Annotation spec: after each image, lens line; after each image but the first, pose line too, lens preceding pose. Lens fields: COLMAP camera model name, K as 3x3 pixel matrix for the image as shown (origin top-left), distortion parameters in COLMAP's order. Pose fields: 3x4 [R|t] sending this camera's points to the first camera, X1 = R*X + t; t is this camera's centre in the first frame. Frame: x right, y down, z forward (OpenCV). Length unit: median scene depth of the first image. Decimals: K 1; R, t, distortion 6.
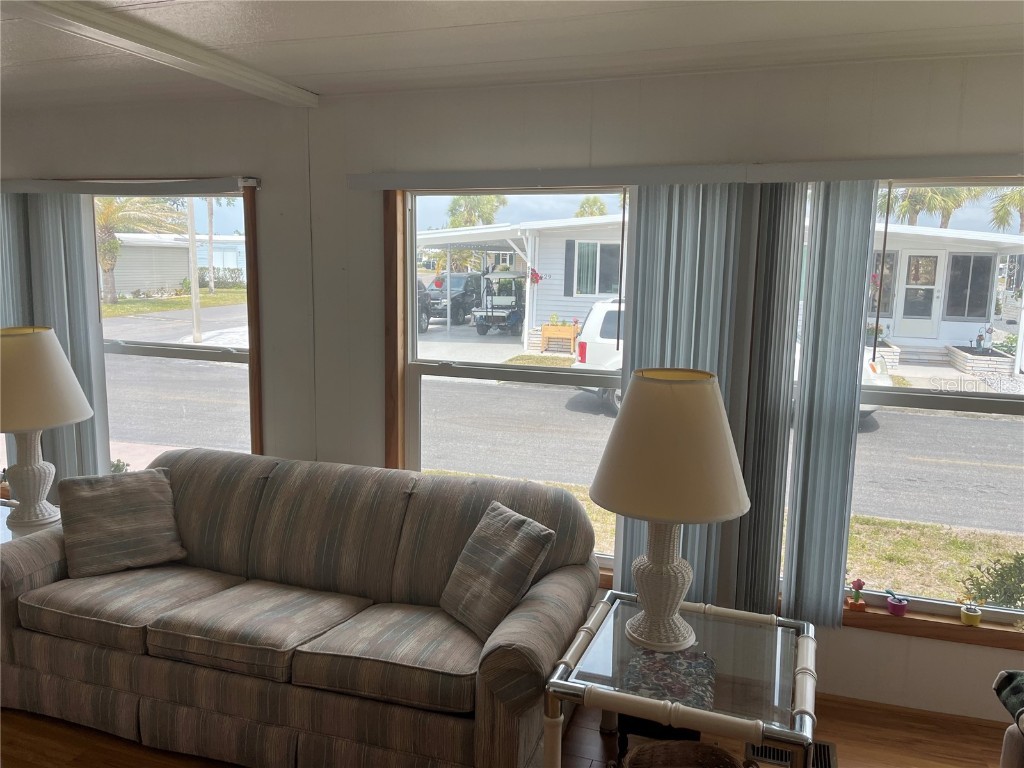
lens RADIAL K [[778.3, 0, 521.7], [0, 778.3, 374.8], [0, 0, 1]] dist [0.056486, -0.074622]
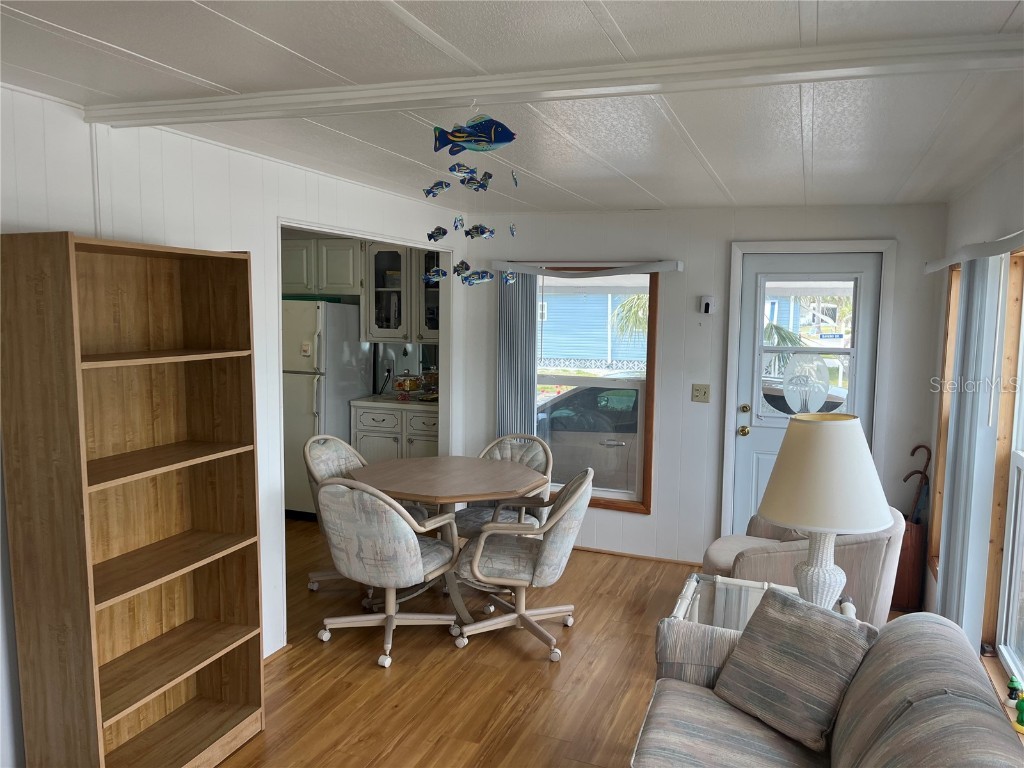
lens RADIAL K [[778.3, 0, 519.9], [0, 778.3, 383.0], [0, 0, 1]] dist [0.056486, -0.074622]
pose [[-0.031885, 0.075088, -0.996667, 0.282791], [-0.162293, 0.983552, 0.079292, -0.116170], [0.986227, 0.164281, -0.019174, 0.708016]]
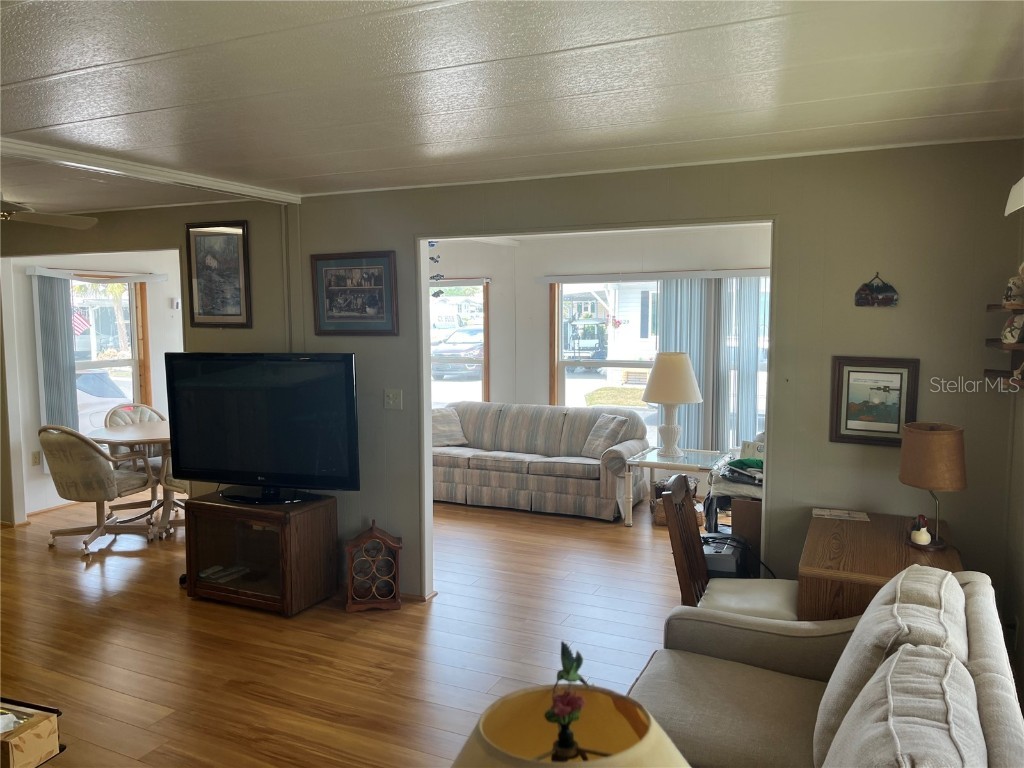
lens RADIAL K [[778.3, 0, 505.7], [0, 778.3, 380.5], [0, 0, 1]] dist [0.056486, -0.074622]
pose [[0.992440, -0.014567, -0.121866, -0.036910], [0.007957, 0.998479, -0.054554, 0.177334], [0.122476, 0.053172, 0.991046, -1.309030]]
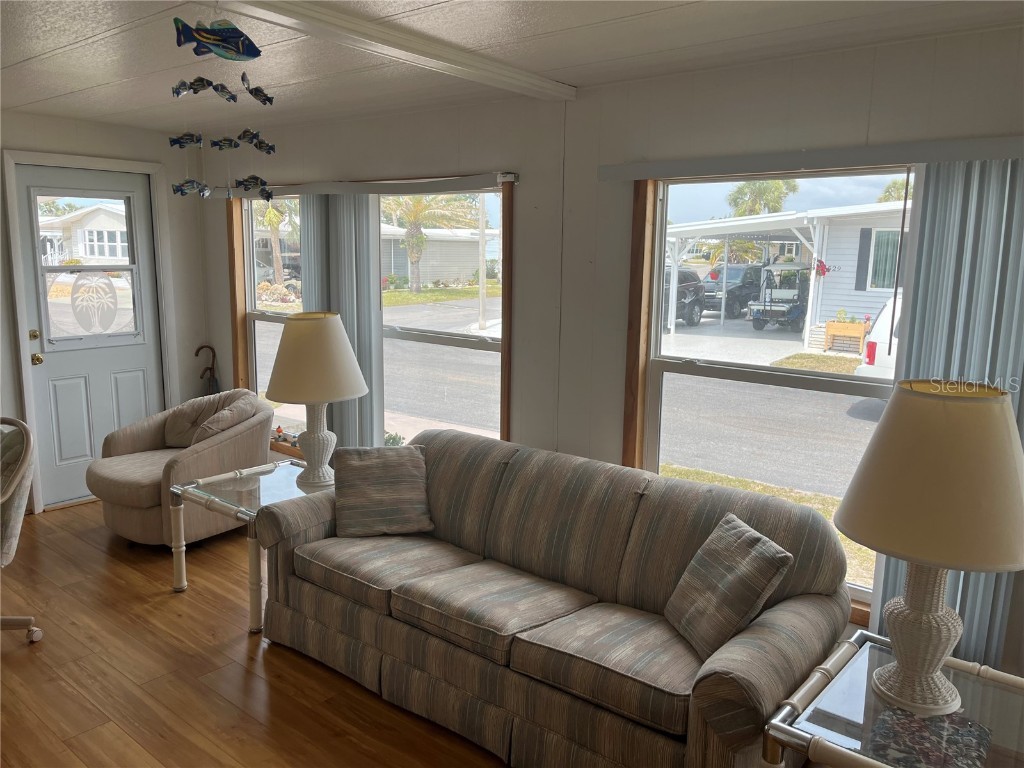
lens RADIAL K [[778.3, 0, 514.3], [0, 778.3, 377.6], [0, 0, 1]] dist [0.056486, -0.074622]
pose [[0.936217, 0.053833, -0.347275, 0.037277], [-0.048908, 0.998540, 0.022939, -0.006710], [0.348003, -0.004492, 0.937483, 0.038042]]
